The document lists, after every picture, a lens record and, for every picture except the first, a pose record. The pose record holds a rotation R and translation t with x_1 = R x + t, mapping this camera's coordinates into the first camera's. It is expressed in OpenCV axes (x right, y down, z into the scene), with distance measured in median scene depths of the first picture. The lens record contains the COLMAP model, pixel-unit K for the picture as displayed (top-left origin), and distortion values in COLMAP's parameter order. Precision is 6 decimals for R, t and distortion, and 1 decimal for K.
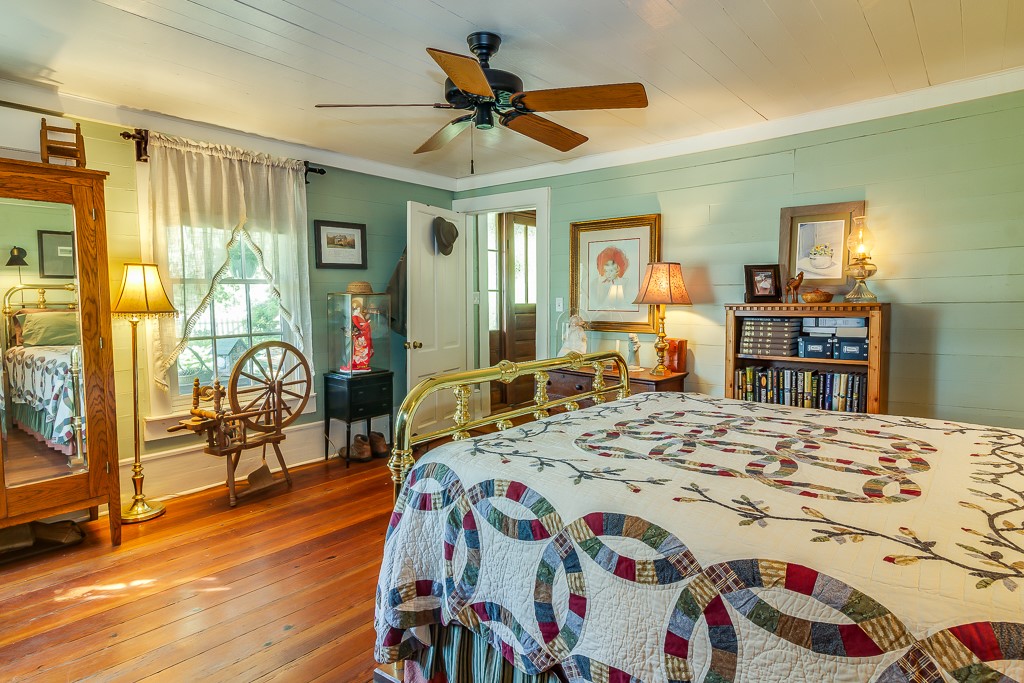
lens RADIAL K [[558.8, 0, 508.4], [0, 558.8, 333.4], [0, 0, 1]] dist [0.002288, -0.002226]
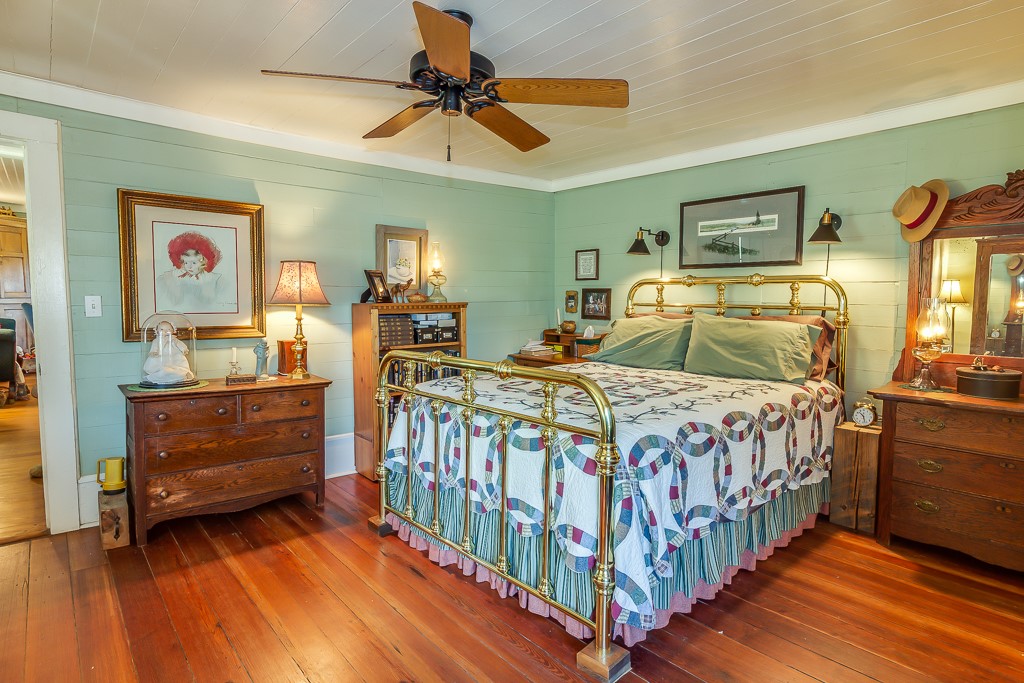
lens RADIAL K [[558.8, 0, 506.8], [0, 558.8, 337.4], [0, 0, 1]] dist [0.002288, -0.002226]
pose [[0.133182, -0.064760, 0.988974, -0.713104], [0.055808, 0.996770, 0.057755, -0.035776], [-0.989519, 0.047500, 0.136365, 0.593926]]
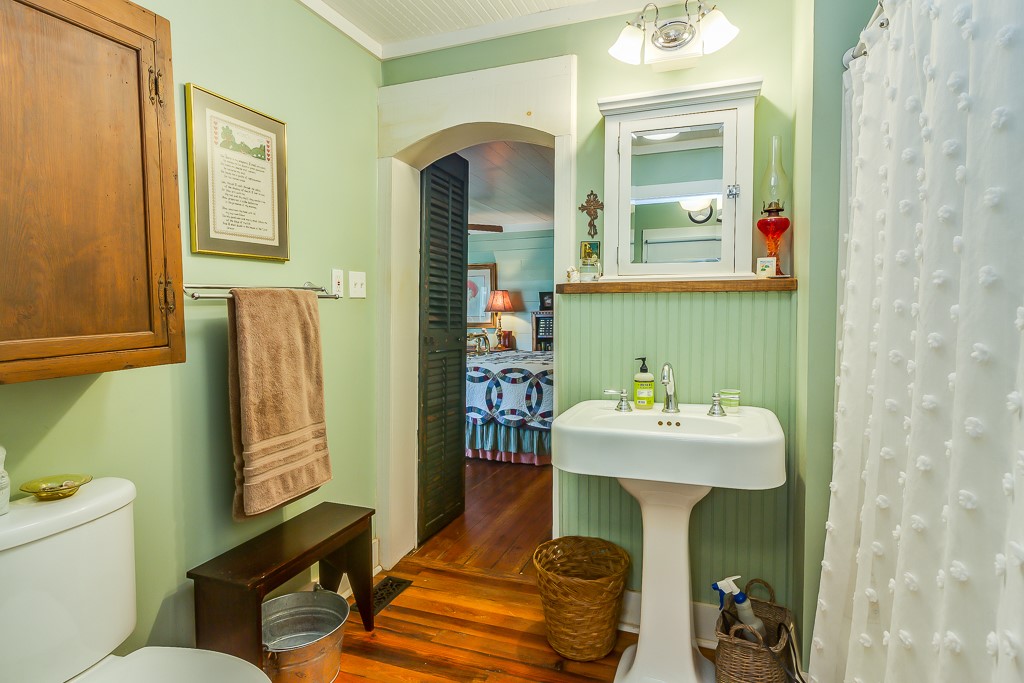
lens RADIAL K [[558.8, 0, 513.9], [0, 558.8, 342.0], [0, 0, 1]] dist [0.002288, -0.002226]
pose [[0.935906, -0.024933, 0.351367, -0.412503], [0.028272, 0.999591, -0.004376, 0.069933], [-0.351114, 0.014029, 0.936228, -0.935659]]
